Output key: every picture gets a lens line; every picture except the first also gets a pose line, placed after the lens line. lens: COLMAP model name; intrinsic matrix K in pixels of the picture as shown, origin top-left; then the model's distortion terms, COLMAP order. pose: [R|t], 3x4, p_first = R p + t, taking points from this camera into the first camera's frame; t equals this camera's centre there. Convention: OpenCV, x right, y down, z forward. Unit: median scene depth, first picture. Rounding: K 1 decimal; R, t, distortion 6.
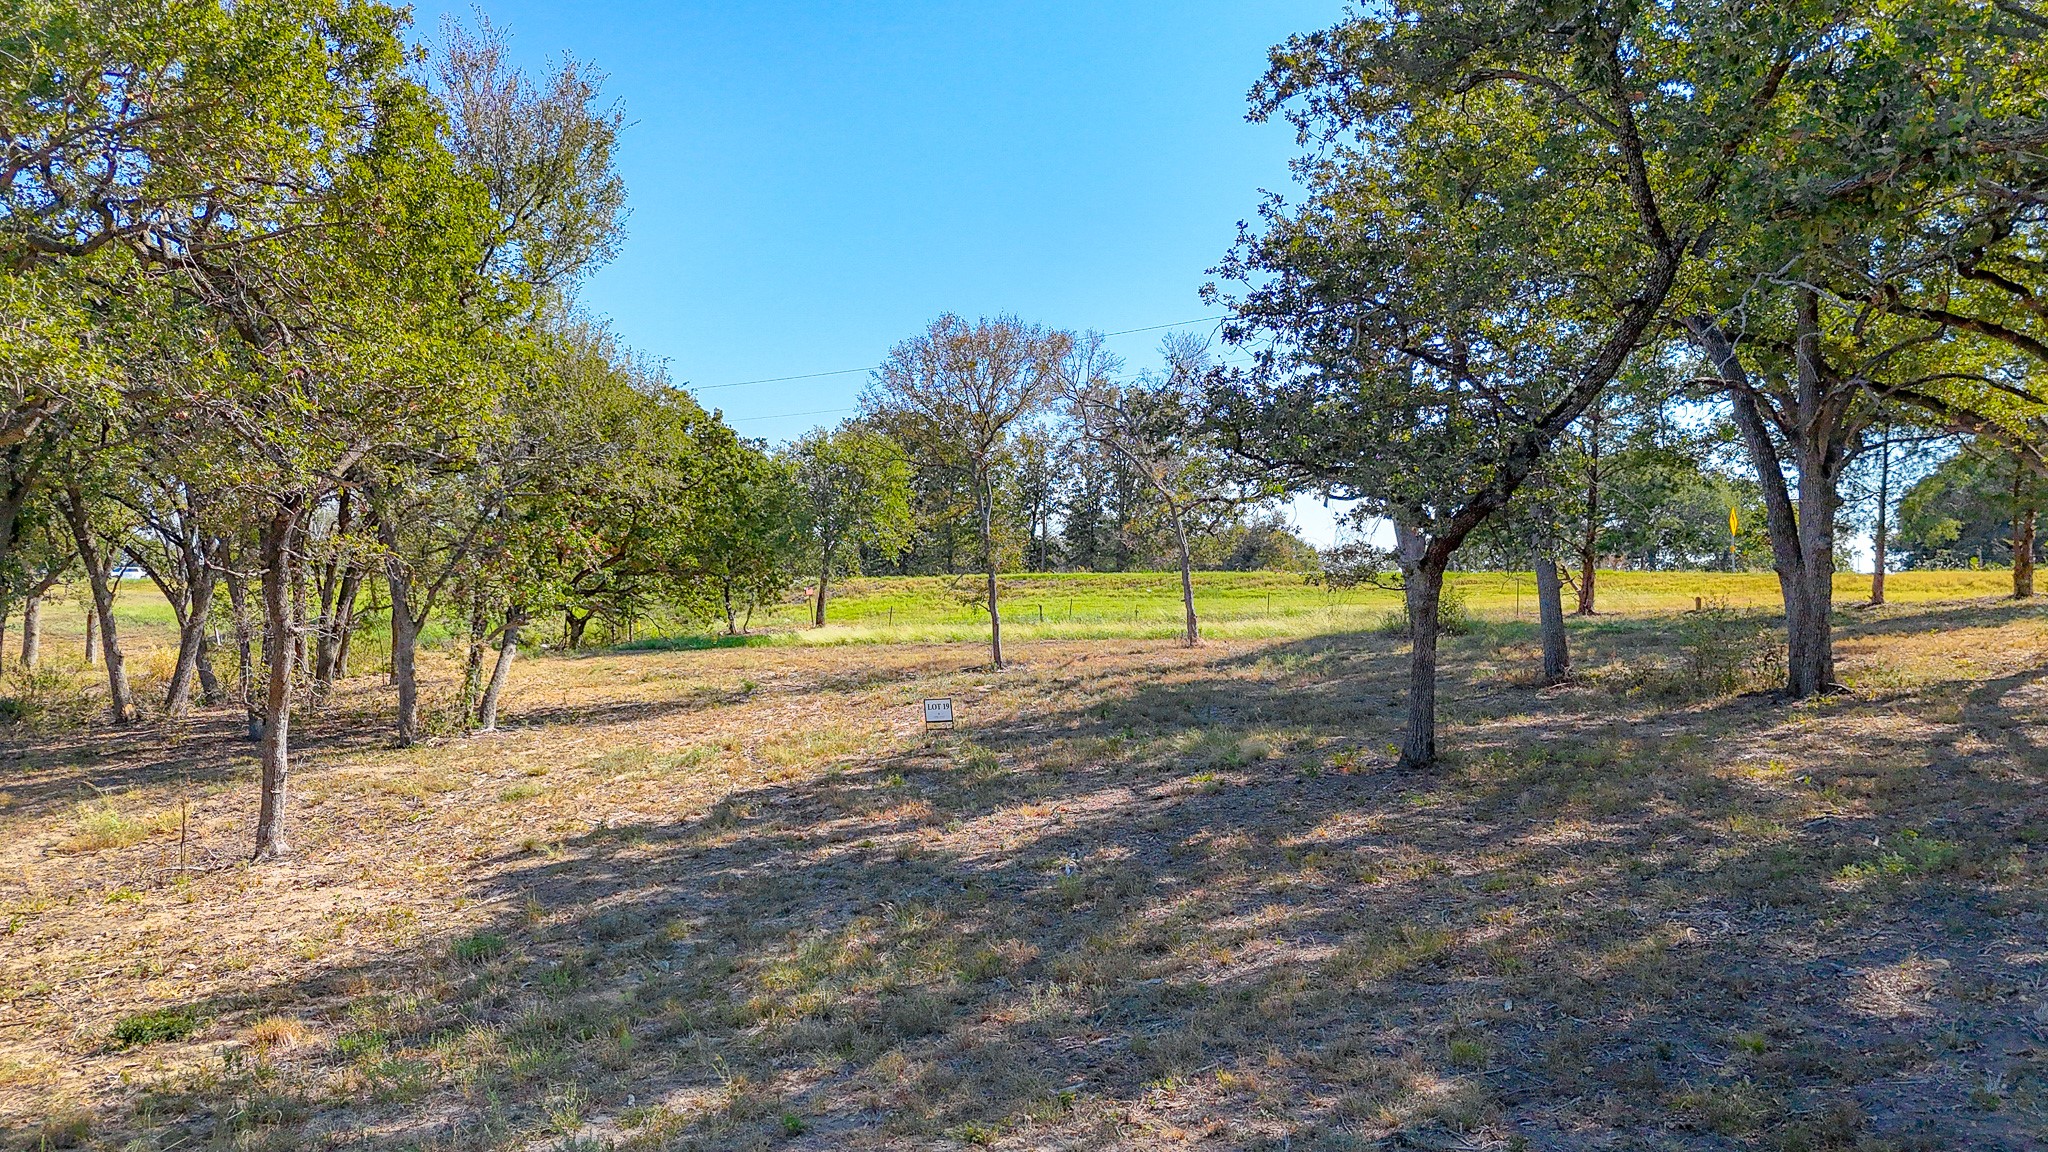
lens RADIAL K [[1518.5, 0, 1017.9], [0, 1518.5, 568.4], [0, 0, 1]] dist [0.074689, -0.069207]
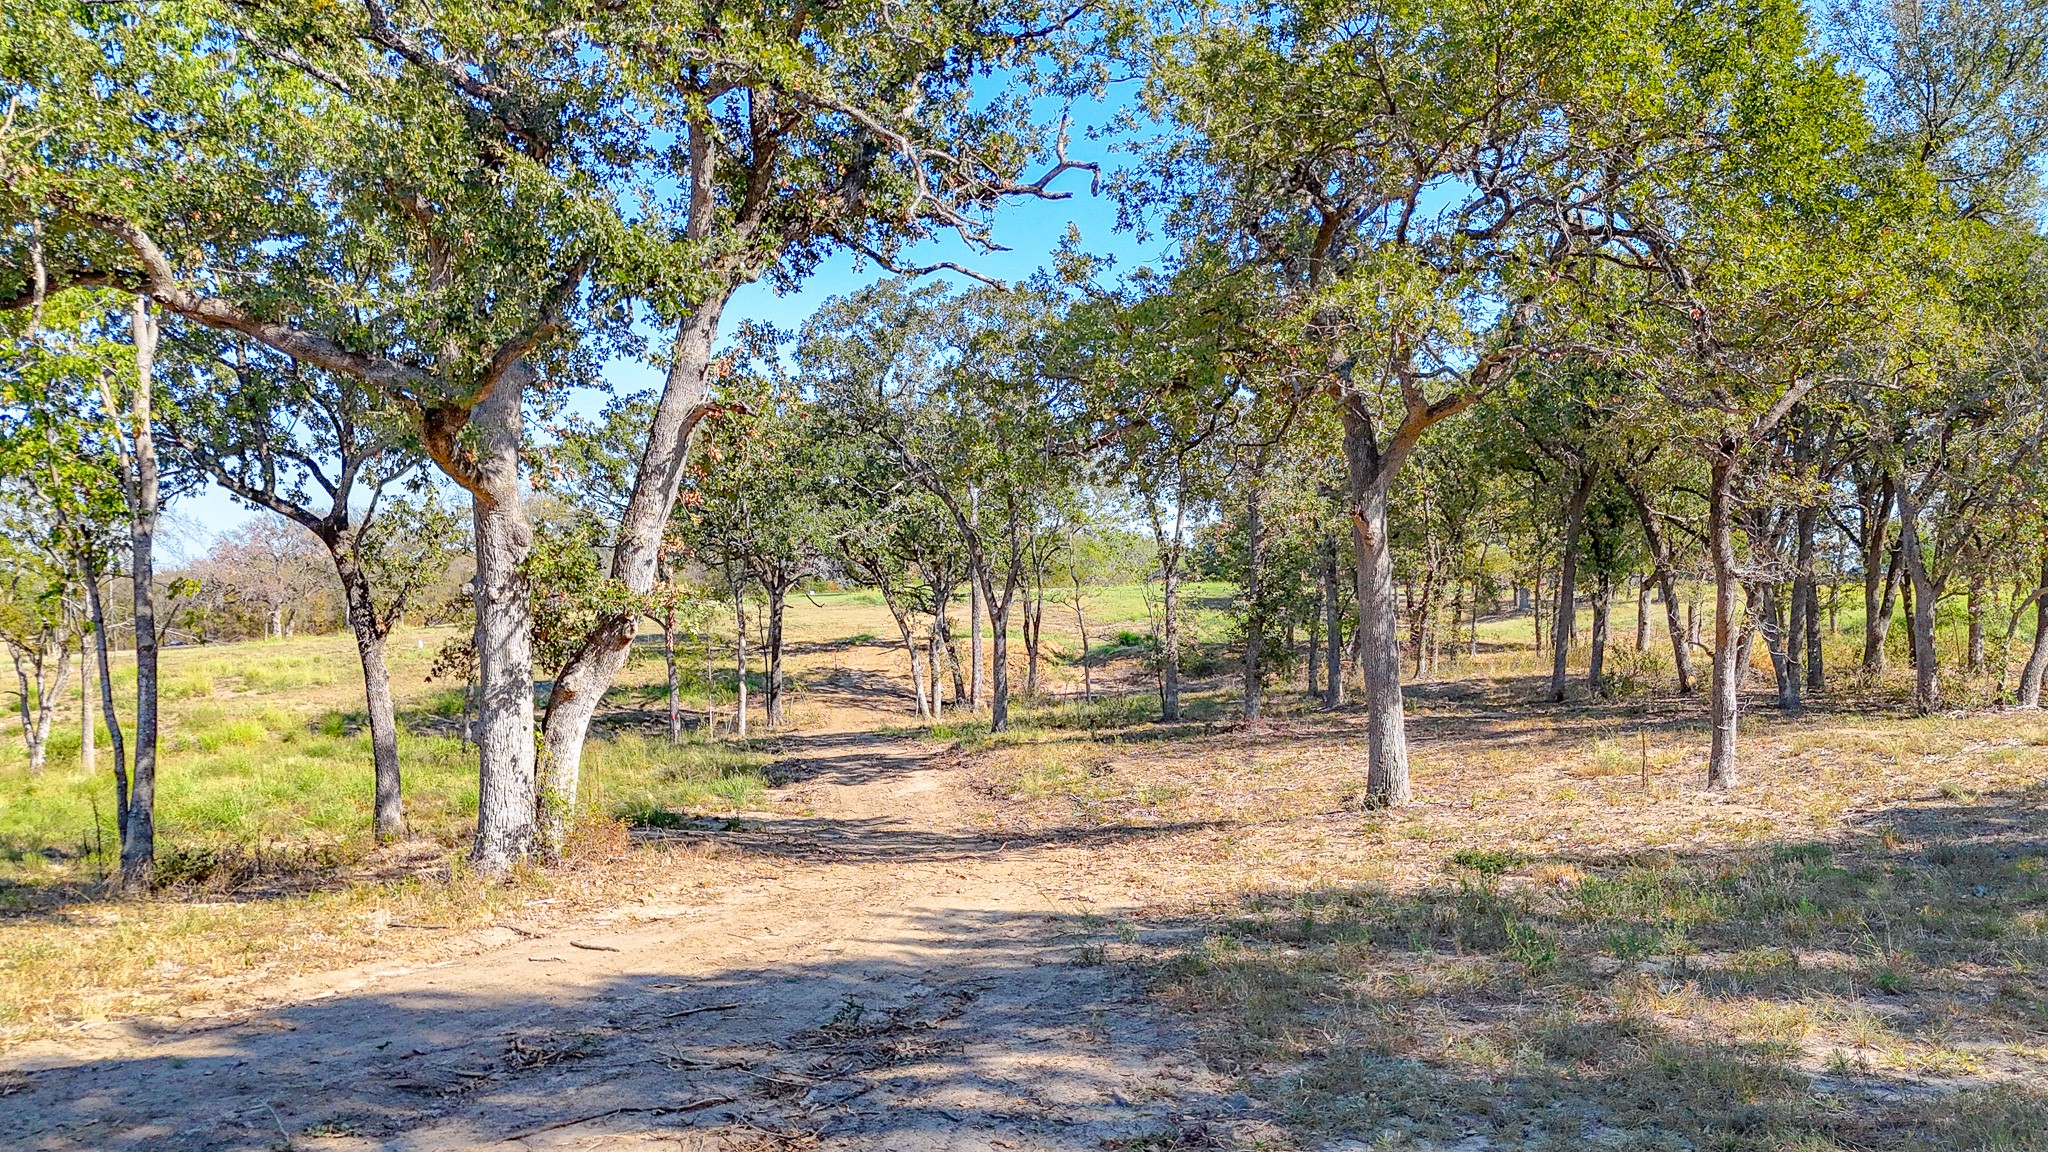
lens RADIAL K [[1518.3, 0, 1020.9], [0, 1518.3, 592.4], [0, 0, 1]] dist [0.097079, -0.105267]
pose [[0.543361, -0.015200, -0.839361, 0.110869], [0.016699, 0.999834, -0.007296, 0.043695], [0.839333, -0.010052, 0.543525, 0.030568]]
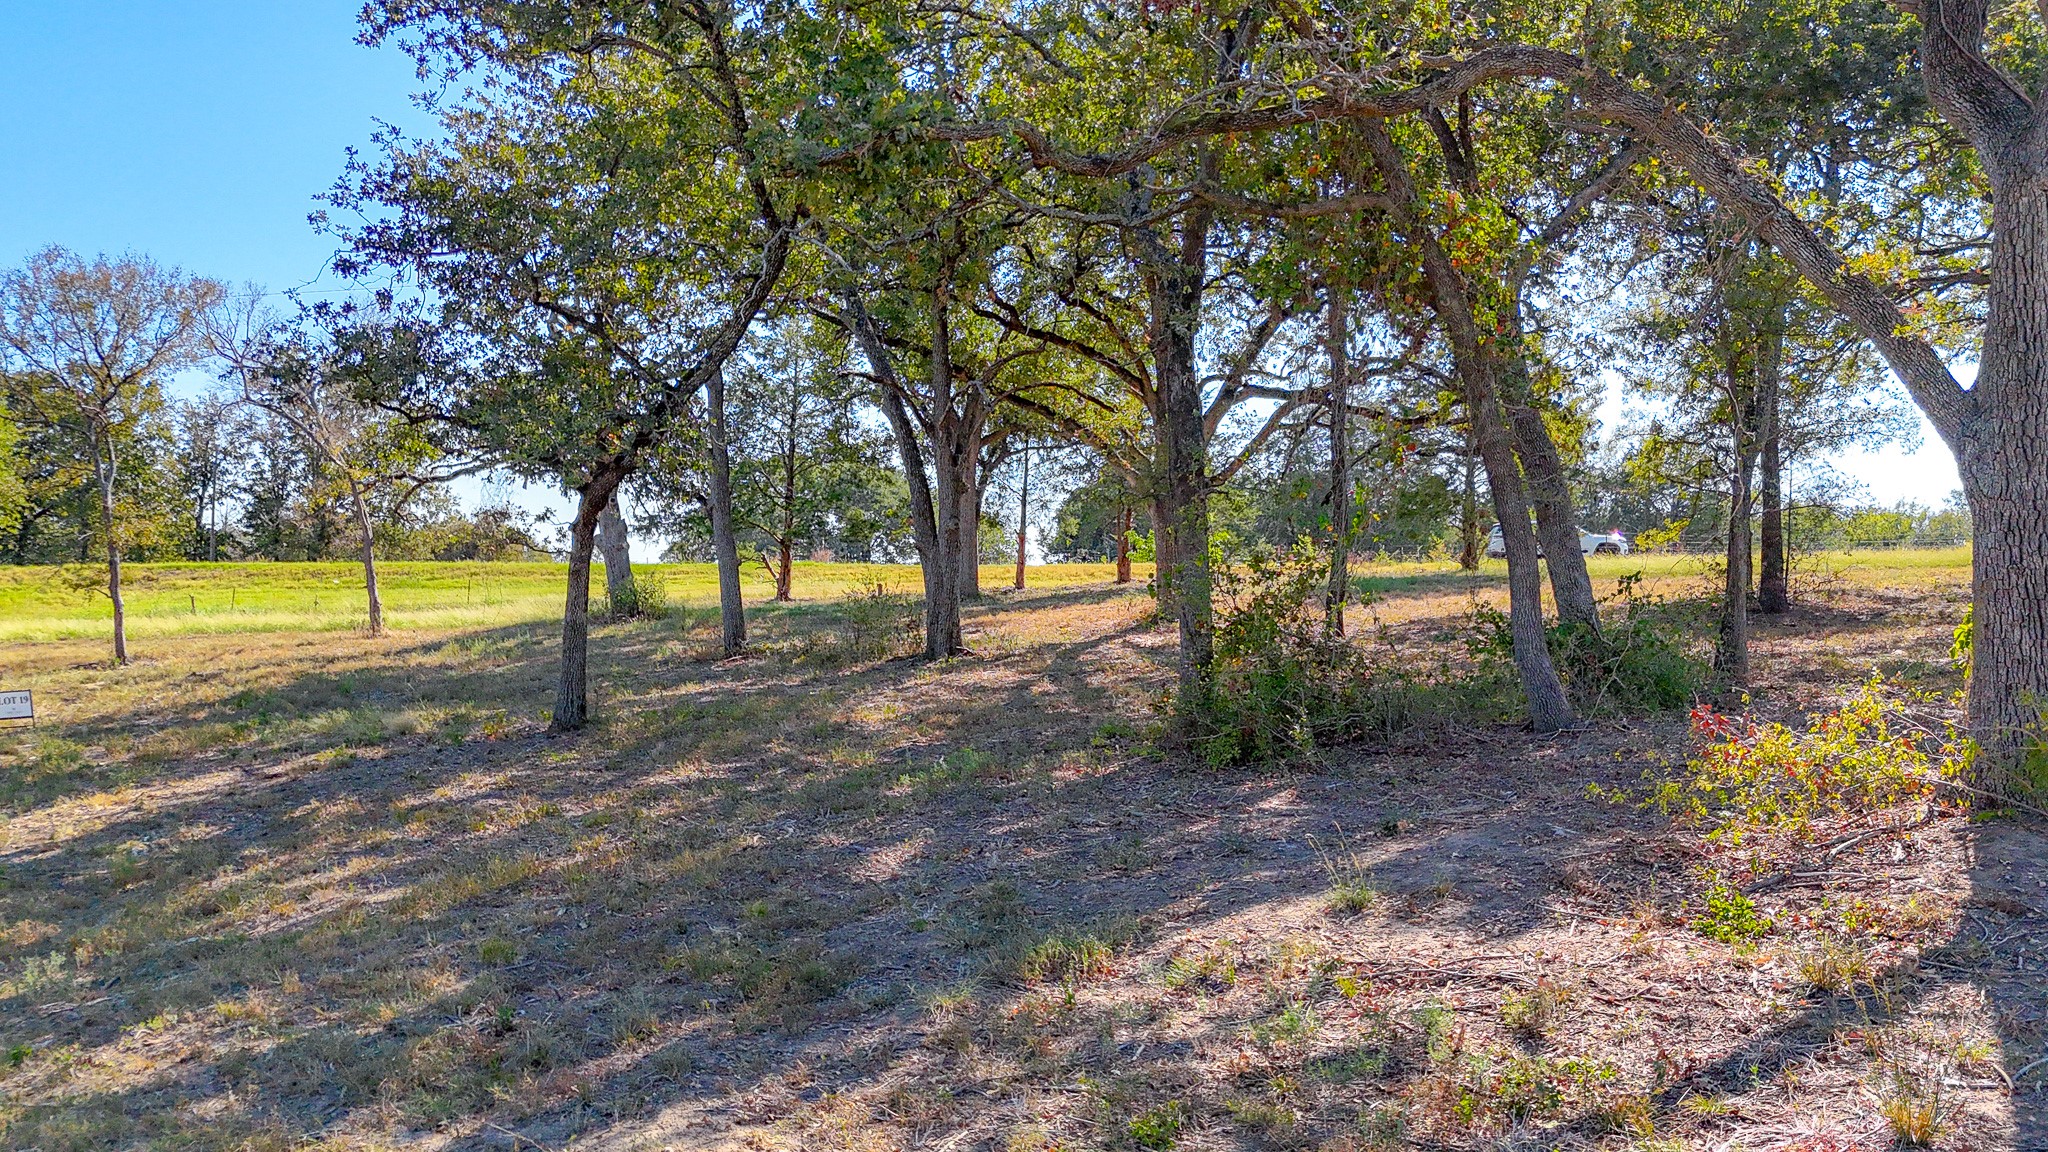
lens RADIAL K [[1534.5, 0, 1071.6], [0, 1534.5, 561.9], [0, 0, 1]] dist [0.005408, 0.003827]
pose [[0.871358, 0.010063, 0.490545, 0.041392], [-0.005590, 0.999928, -0.010583, 0.021858], [-0.490617, 0.006480, 0.871351, -0.027878]]
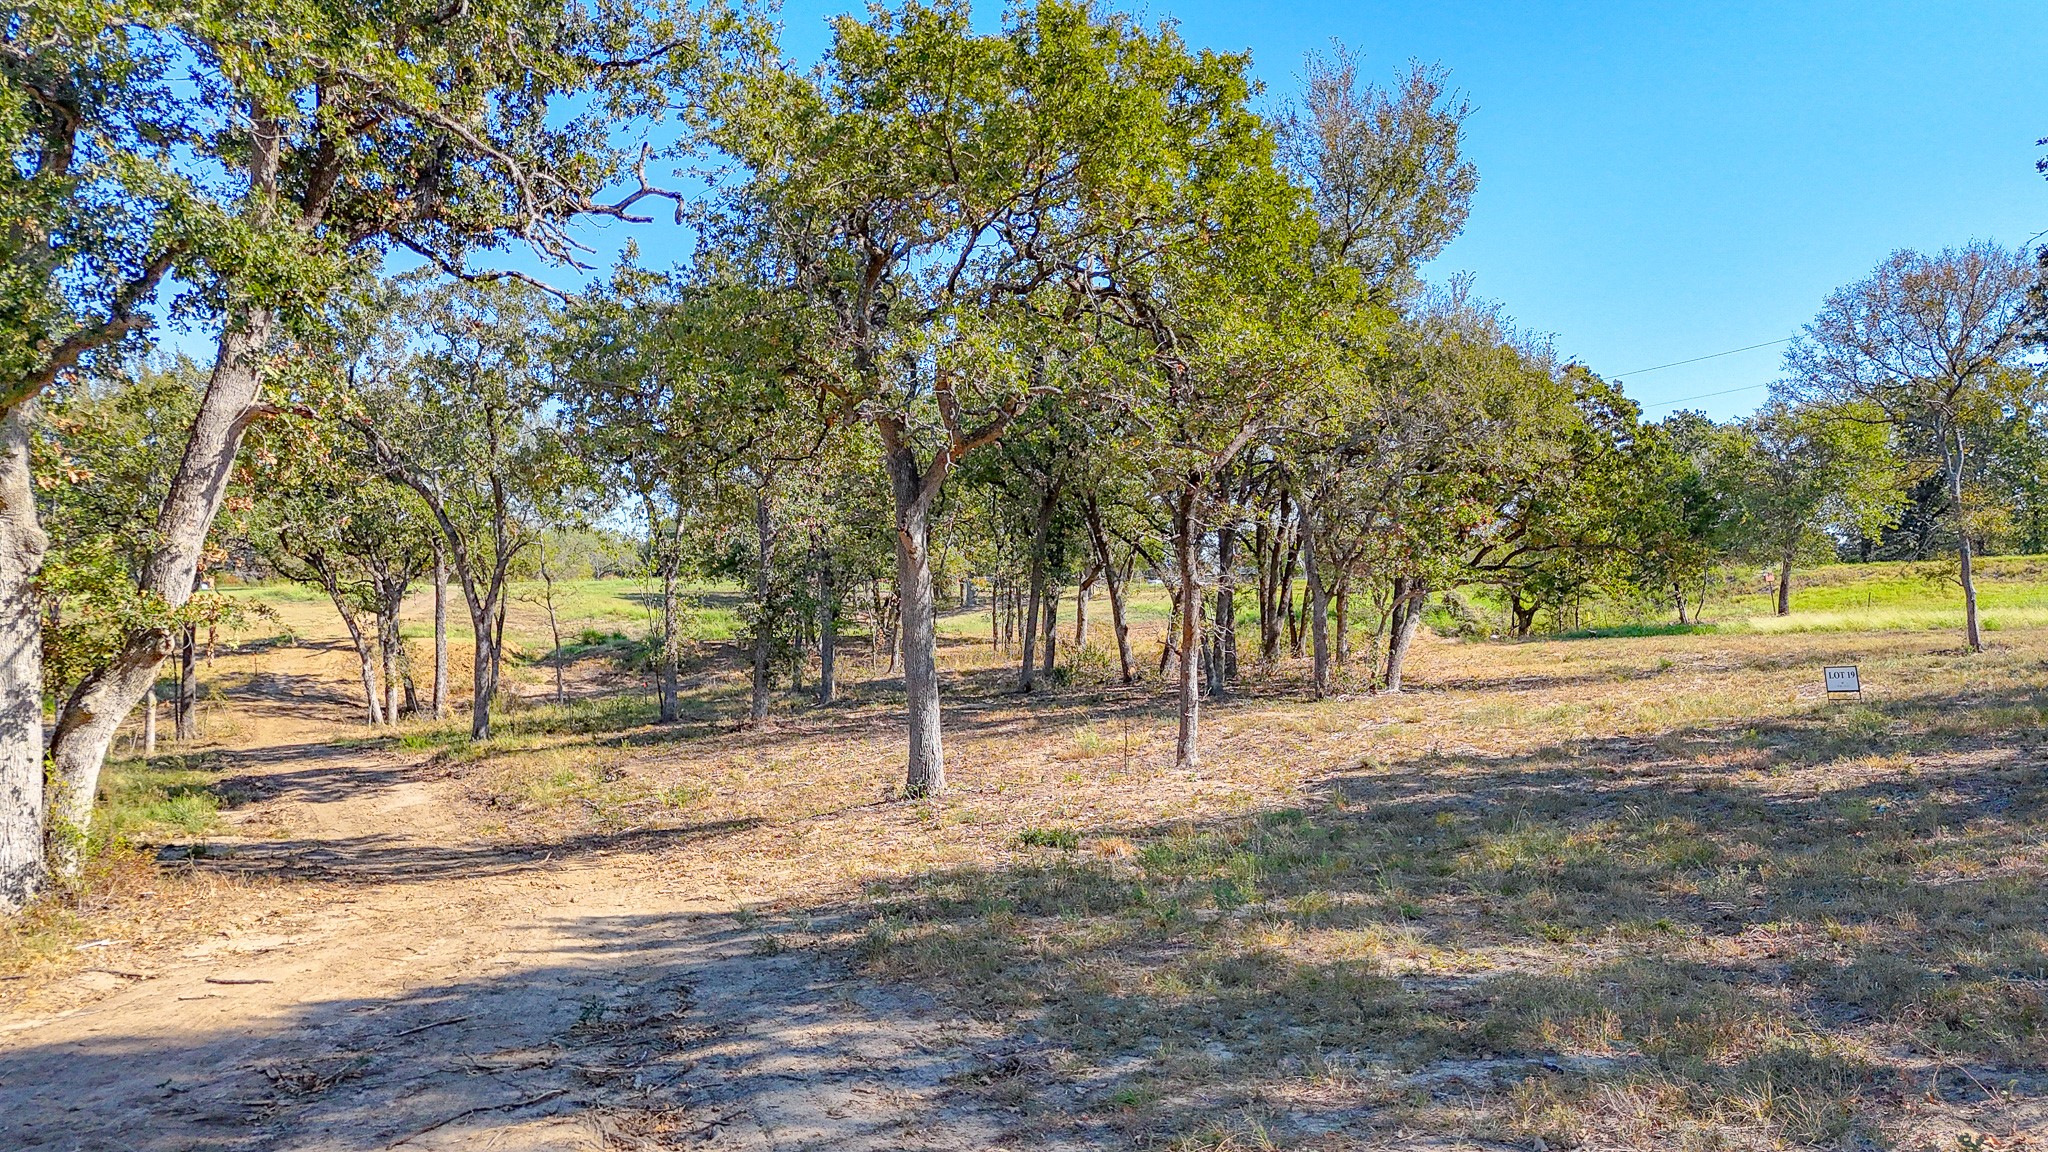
lens RADIAL K [[1518.5, 0, 1017.9], [0, 1518.5, 568.4], [0, 0, 1]] dist [0.074689, -0.069207]
pose [[0.805497, -0.018863, -0.592299, 0.105303], [0.013785, 0.999819, -0.013094, 0.034282], [0.592439, 0.002382, 0.805611, -0.048111]]
